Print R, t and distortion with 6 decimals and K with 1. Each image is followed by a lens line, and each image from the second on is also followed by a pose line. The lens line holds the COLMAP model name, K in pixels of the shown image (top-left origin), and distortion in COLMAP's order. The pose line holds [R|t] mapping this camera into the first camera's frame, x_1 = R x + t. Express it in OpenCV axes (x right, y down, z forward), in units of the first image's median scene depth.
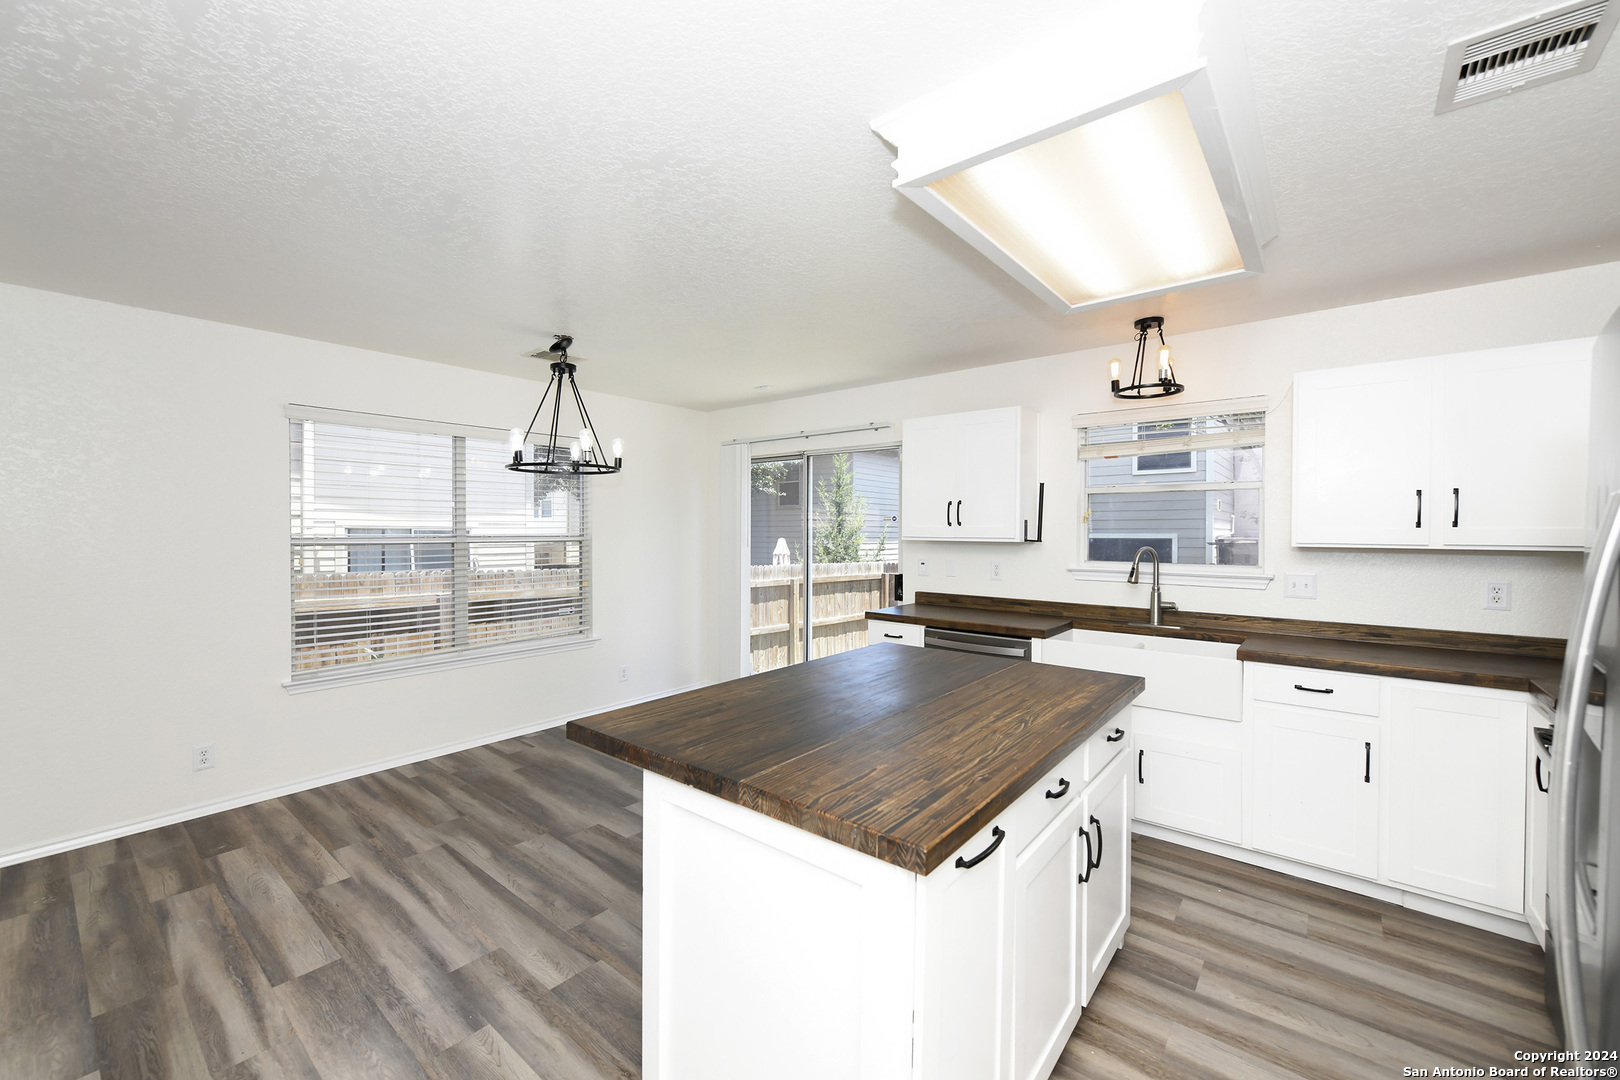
lens RADIAL K [[645.6, 0, 813.2], [0, 645.6, 541.6], [0, 0, 1]] dist [-0.000439, -0.000390]
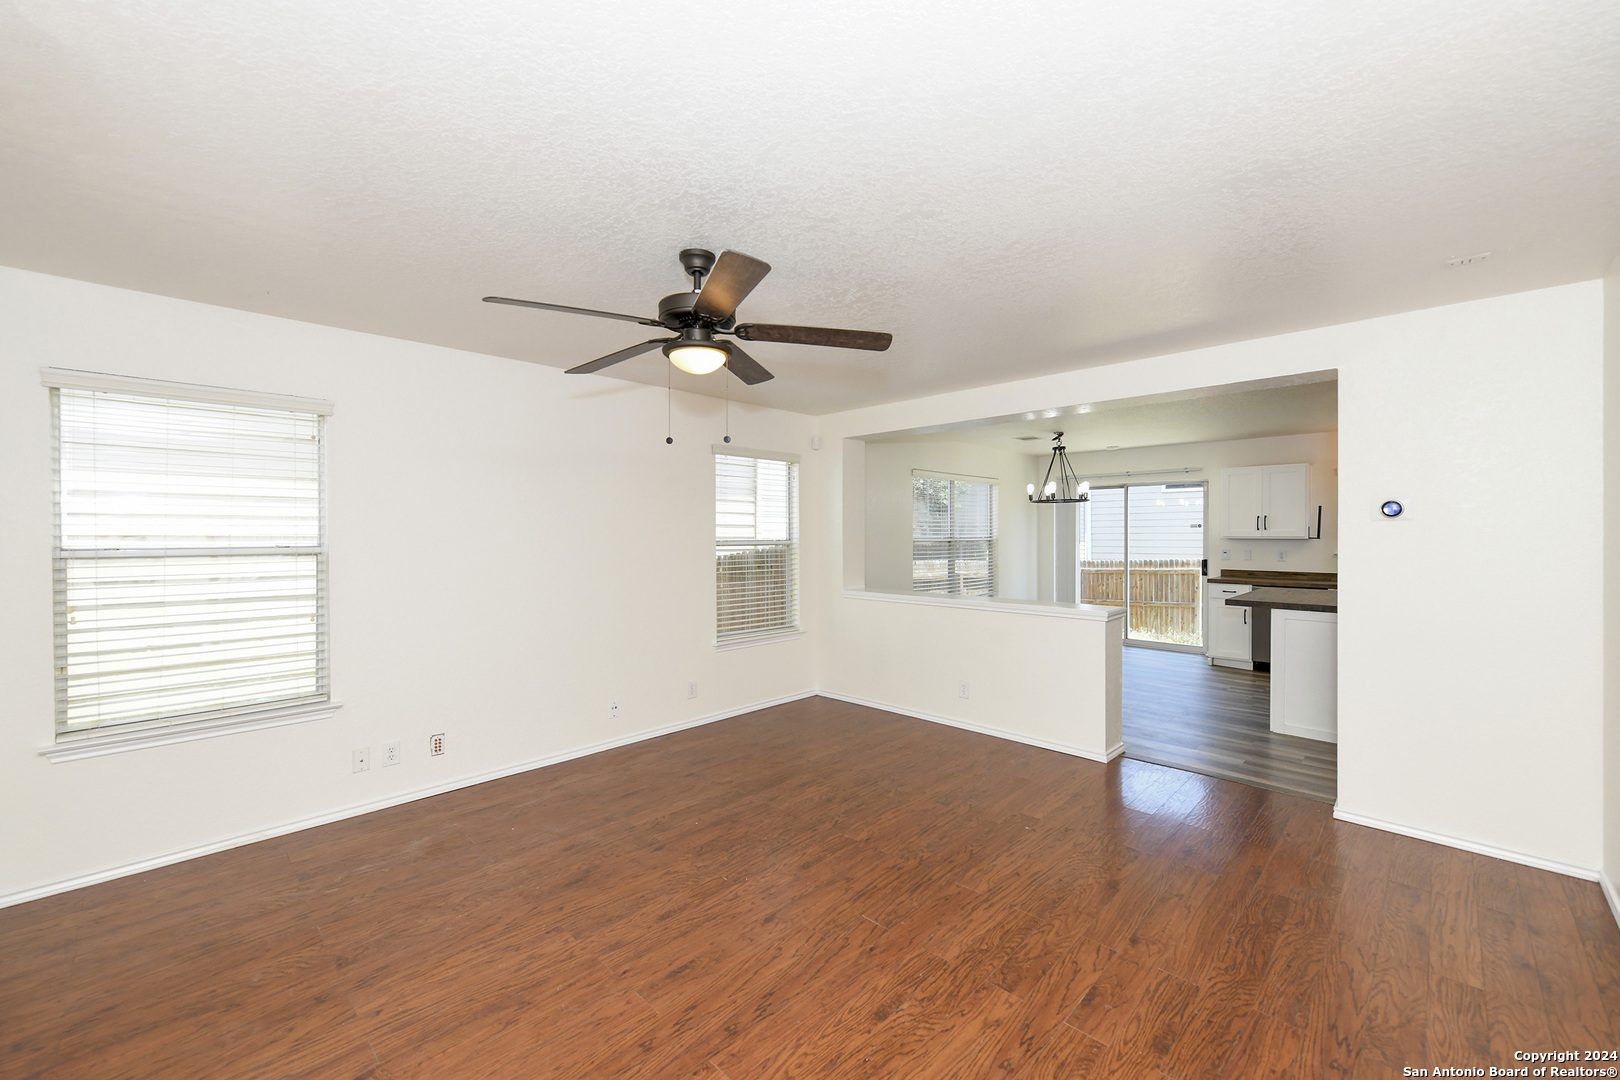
lens RADIAL K [[650.7, 0, 807.3], [0, 650.7, 537.9], [0, 0, 1]] dist [0.000221, -0.000426]
pose [[0.995630, -0.003626, -0.093312, -0.950761], [0.002229, 0.999884, -0.015063, 0.022892], [0.093355, 0.014789, 0.995523, -1.002488]]
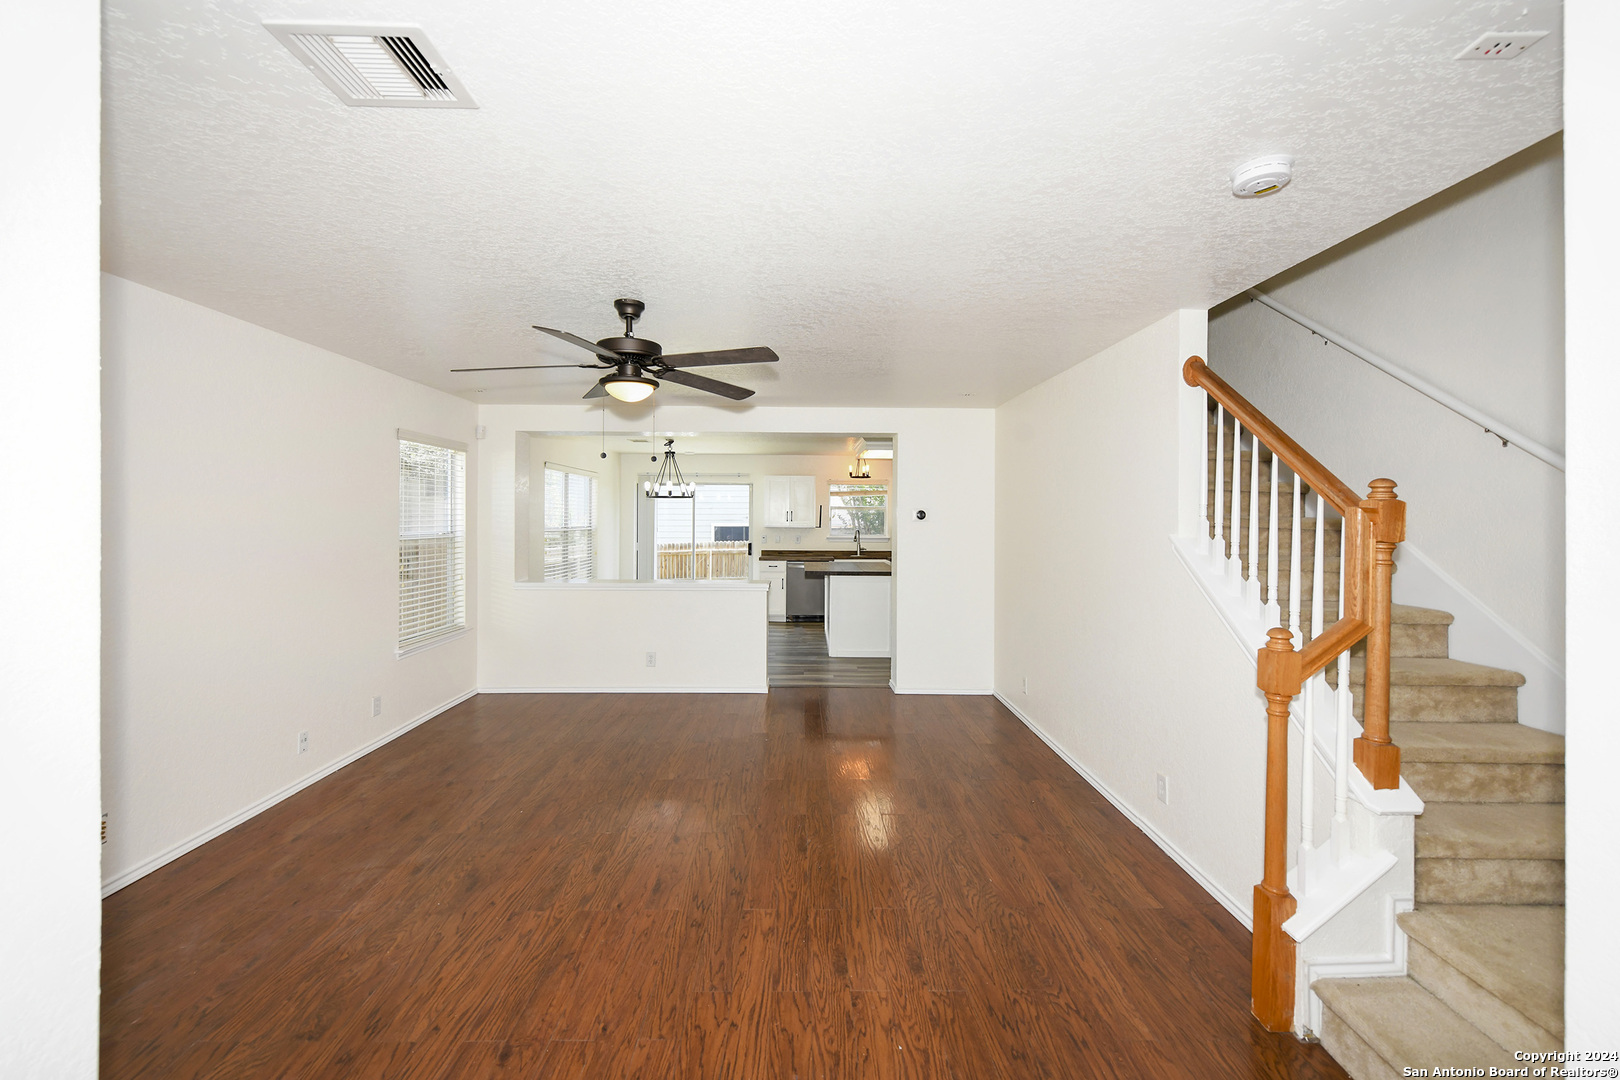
lens RADIAL K [[657.8, 0, 811.2], [0, 657.8, 511.1], [0, 0, 1]] dist [-0.000880, -0.000370]
pose [[0.765407, 0.008565, 0.643489, -1.508787], [0.009560, 0.999650, -0.024677, -0.001971], [-0.643475, 0.025040, 0.765057, -1.120988]]
